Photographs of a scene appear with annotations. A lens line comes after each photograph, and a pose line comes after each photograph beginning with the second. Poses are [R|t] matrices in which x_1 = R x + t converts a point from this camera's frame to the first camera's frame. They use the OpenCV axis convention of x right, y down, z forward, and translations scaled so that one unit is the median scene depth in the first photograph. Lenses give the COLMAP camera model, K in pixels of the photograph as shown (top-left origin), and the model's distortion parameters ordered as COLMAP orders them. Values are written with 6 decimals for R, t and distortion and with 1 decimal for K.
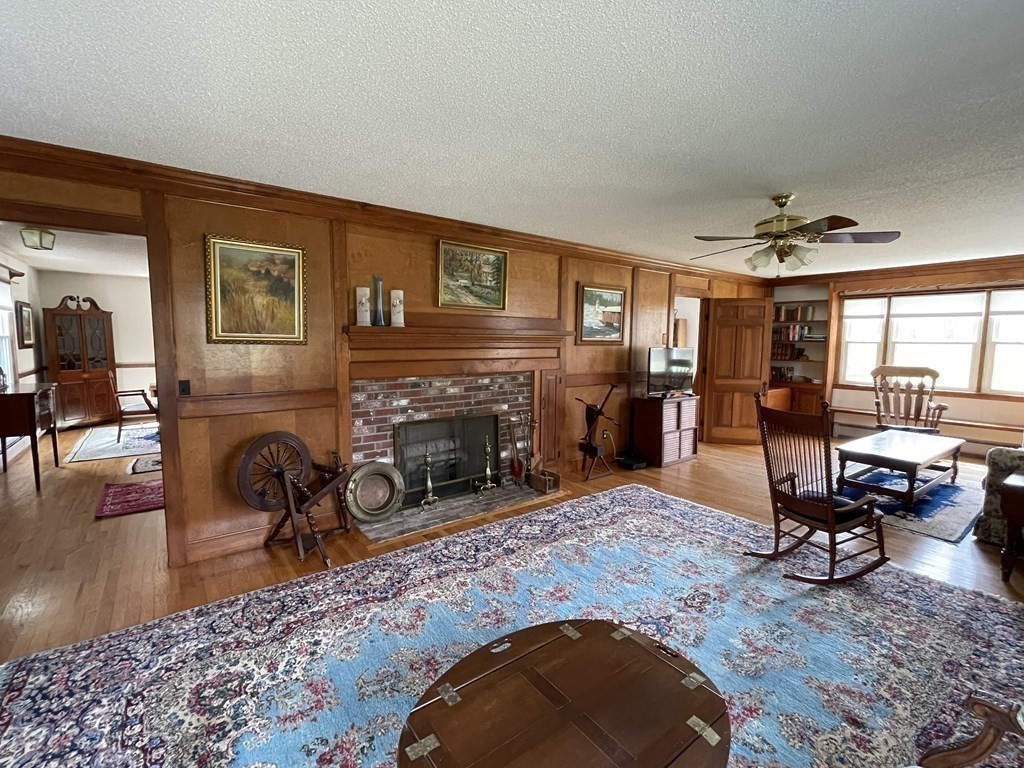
lens RADIAL K [[450.1, 0, 511.2], [0, 450.1, 382.7], [0, 0, 1]] dist [-0.004073, -0.000189]
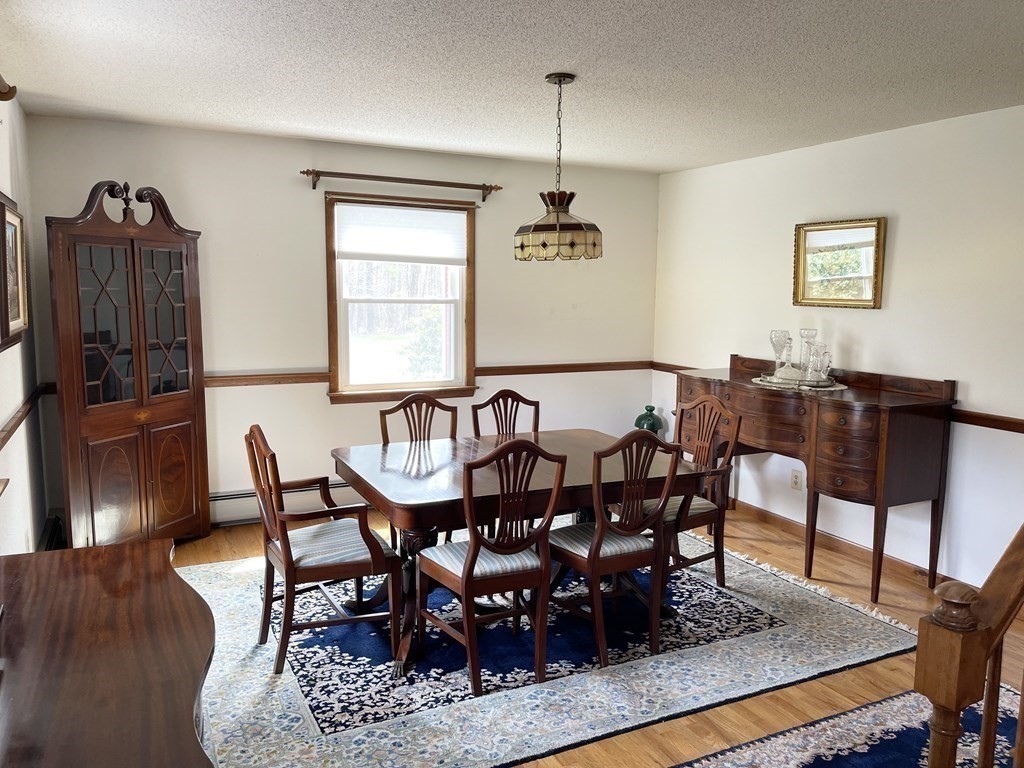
lens RADIAL K [[761.3, 0, 512.4], [0, 761.3, 382.8], [0, 0, 1]] dist [0.070607, -0.070219]
pose [[0.979318, 0.029001, -0.200239, -0.553591], [-0.022713, 0.999176, 0.033632, -0.068056], [0.201050, -0.028389, 0.979170, 0.476782]]
